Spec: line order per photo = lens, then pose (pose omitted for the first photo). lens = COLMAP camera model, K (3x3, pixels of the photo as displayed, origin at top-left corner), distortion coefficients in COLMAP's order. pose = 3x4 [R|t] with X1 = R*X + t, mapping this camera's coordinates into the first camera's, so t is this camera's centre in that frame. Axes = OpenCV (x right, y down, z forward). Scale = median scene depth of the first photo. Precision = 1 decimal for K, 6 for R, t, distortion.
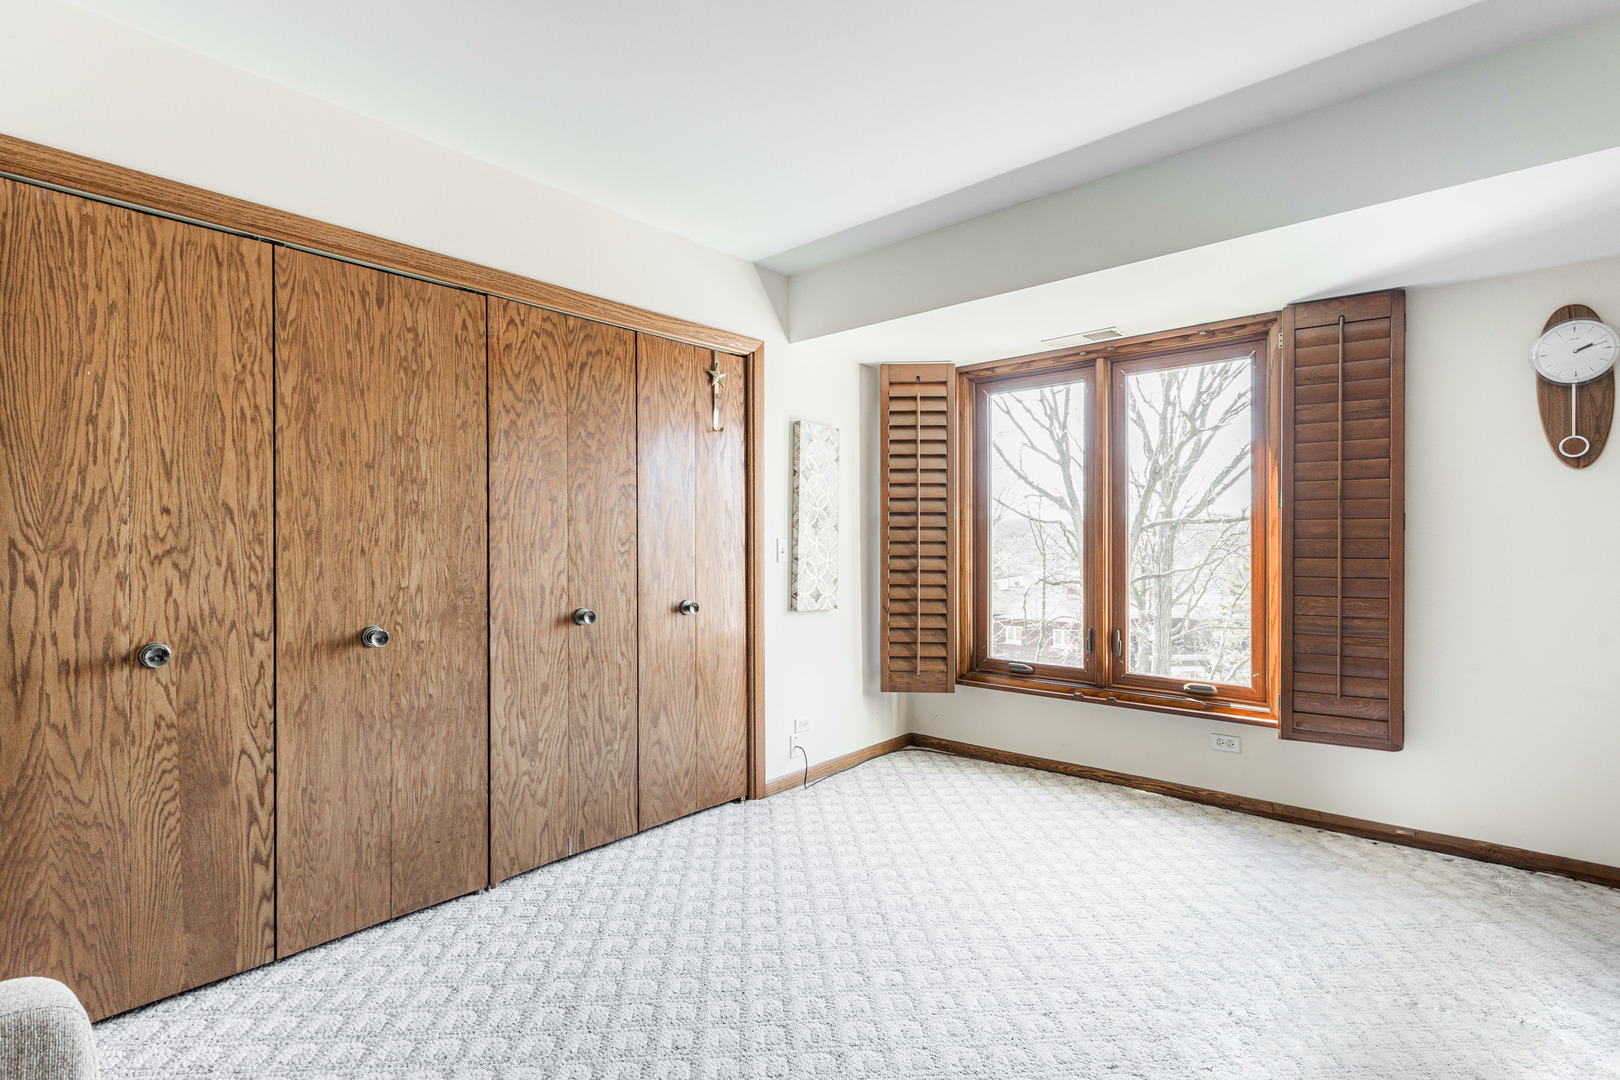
lens RADIAL K [[769.7, 0, 808.5], [0, 769.7, 534.1], [0, 0, 1]] dist [0.000378, -0.000115]
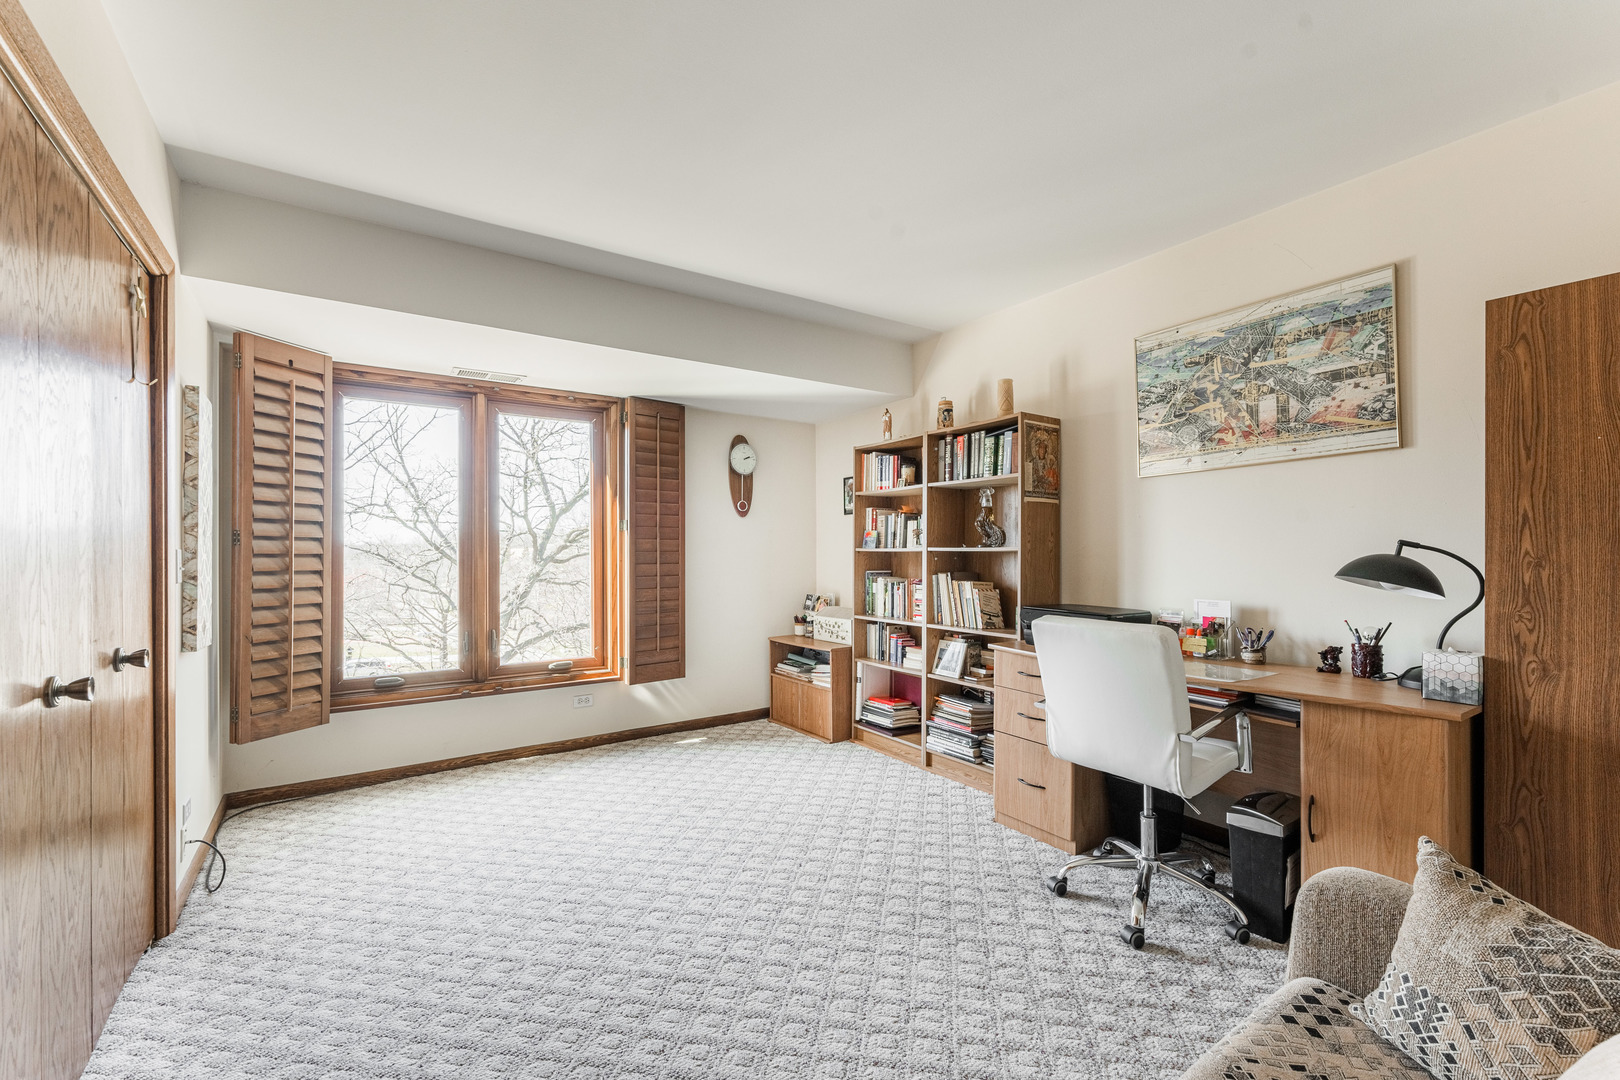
lens RADIAL K [[675.4, 0, 810.0], [0, 675.4, 540.0], [0, 0, 1]] dist [-0.001834, -0.000606]
pose [[0.241819, 0.020298, 0.970109, -0.480445], [-0.004046, 0.999794, -0.019911, 0.006875], [-0.970313, 0.000890, 0.241851, 0.288129]]
